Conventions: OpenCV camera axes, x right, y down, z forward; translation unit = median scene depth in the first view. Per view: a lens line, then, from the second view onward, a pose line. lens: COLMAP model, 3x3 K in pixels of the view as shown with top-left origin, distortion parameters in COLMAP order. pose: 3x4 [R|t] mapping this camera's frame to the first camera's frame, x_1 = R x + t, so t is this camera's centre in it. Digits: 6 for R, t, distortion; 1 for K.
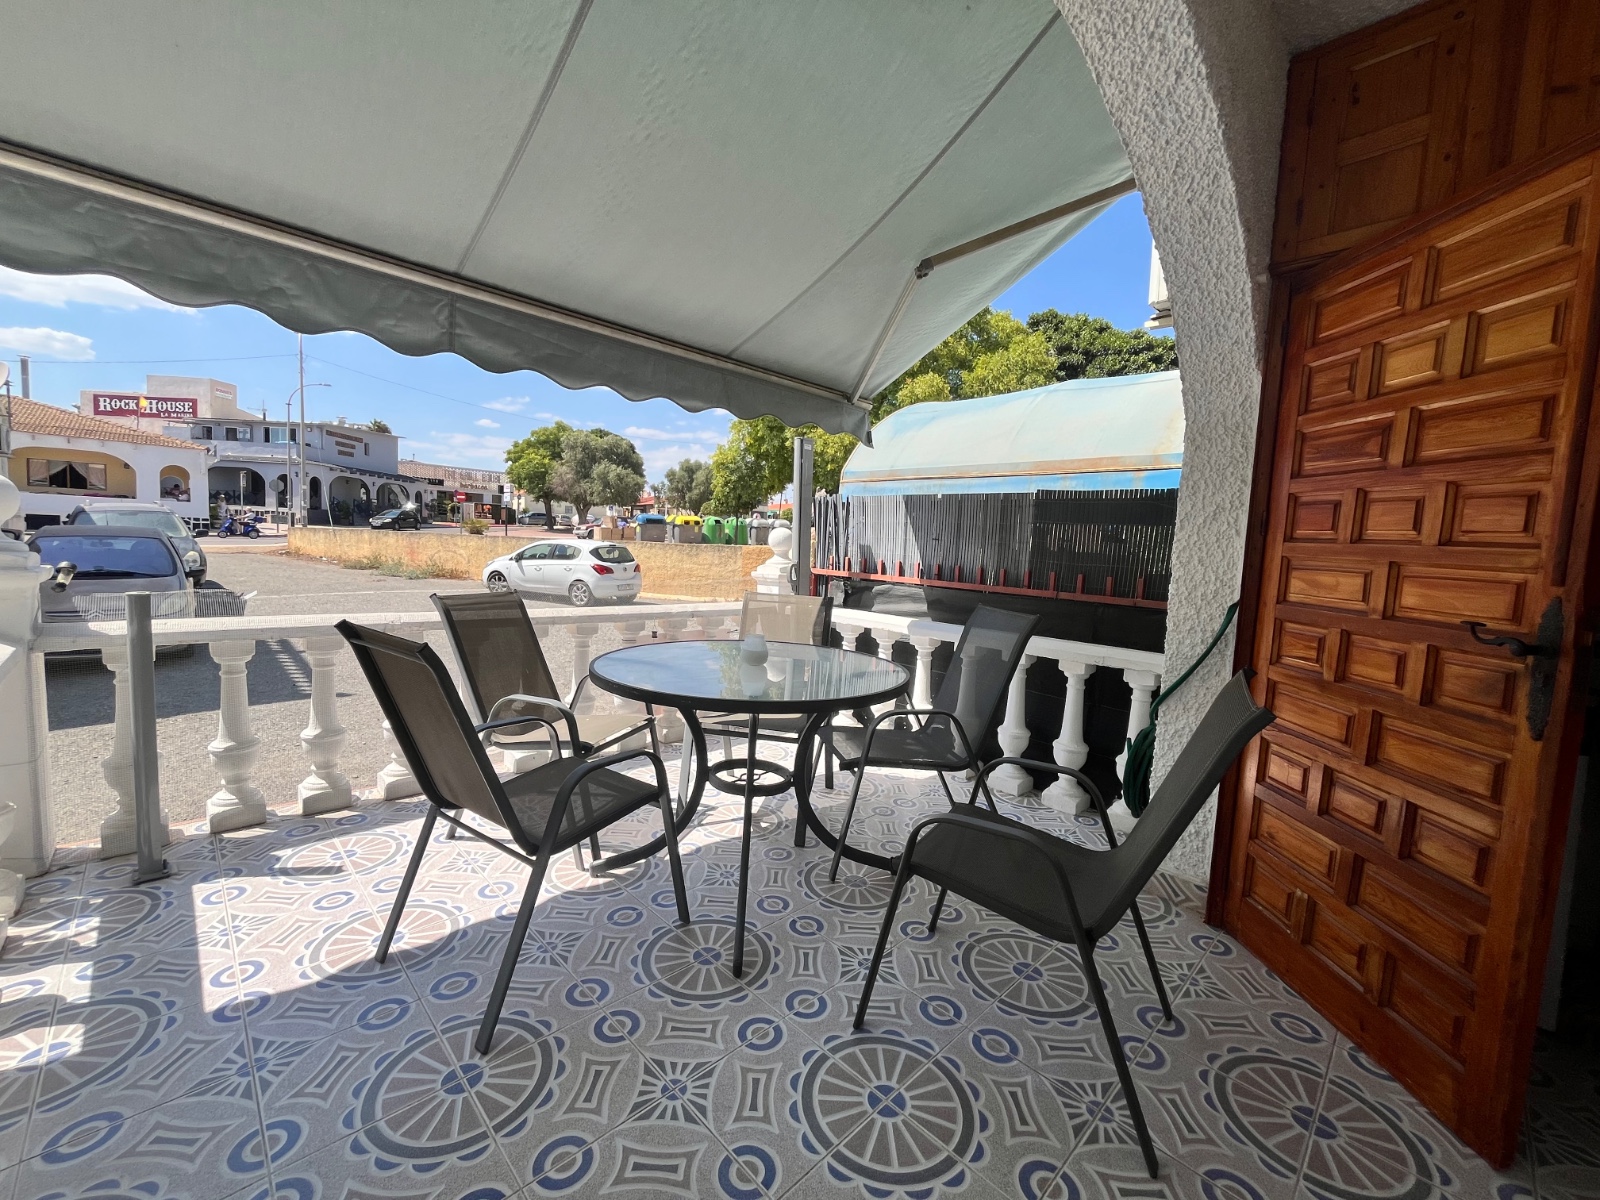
lens RADIAL K [[647.2, 0, 790.2], [0, 647.2, 596.1], [0, 0, 1]] dist [-0.003223, -0.000495]
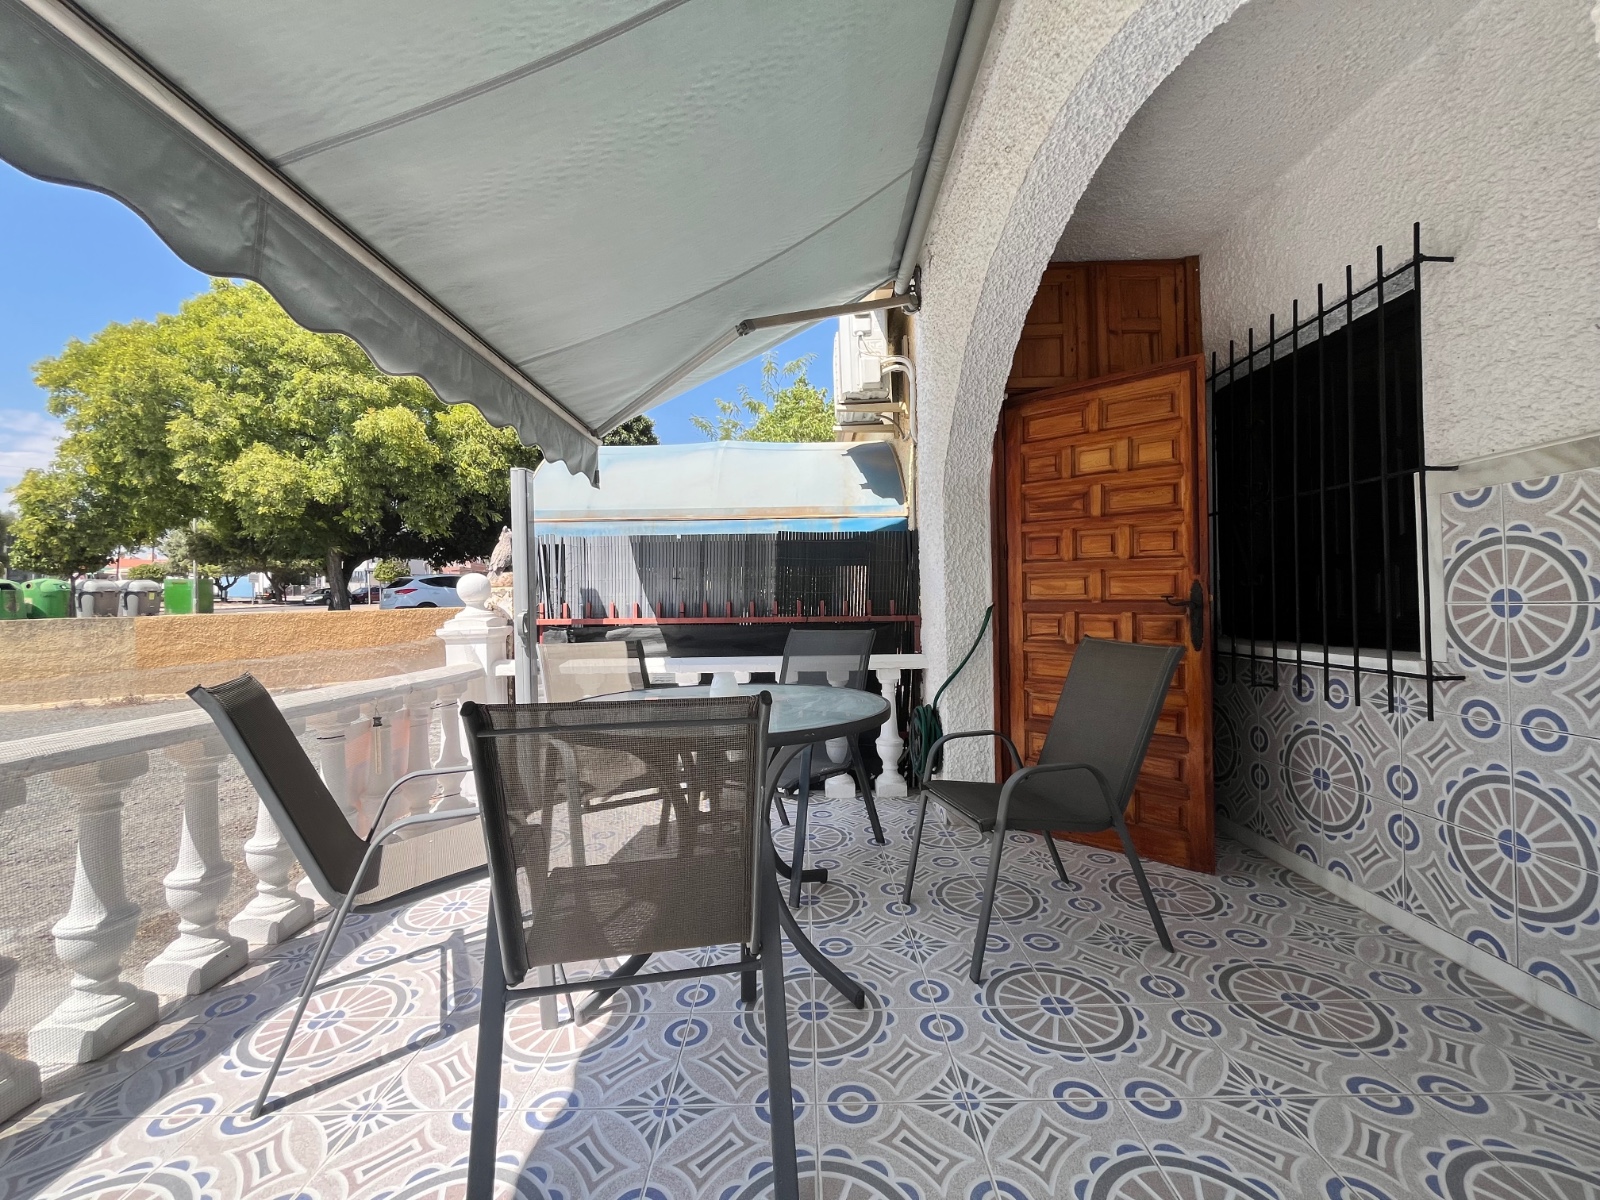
lens RADIAL K [[647.2, 0, 796.4], [0, 647.2, 599.5], [0, 0, 1]] dist [-0.003223, -0.000495]
pose [[0.700316, -0.054827, 0.711725, -0.729735], [0.107656, 0.993754, -0.029377, -0.007864], [-0.705669, 0.097195, 0.701844, 0.285476]]
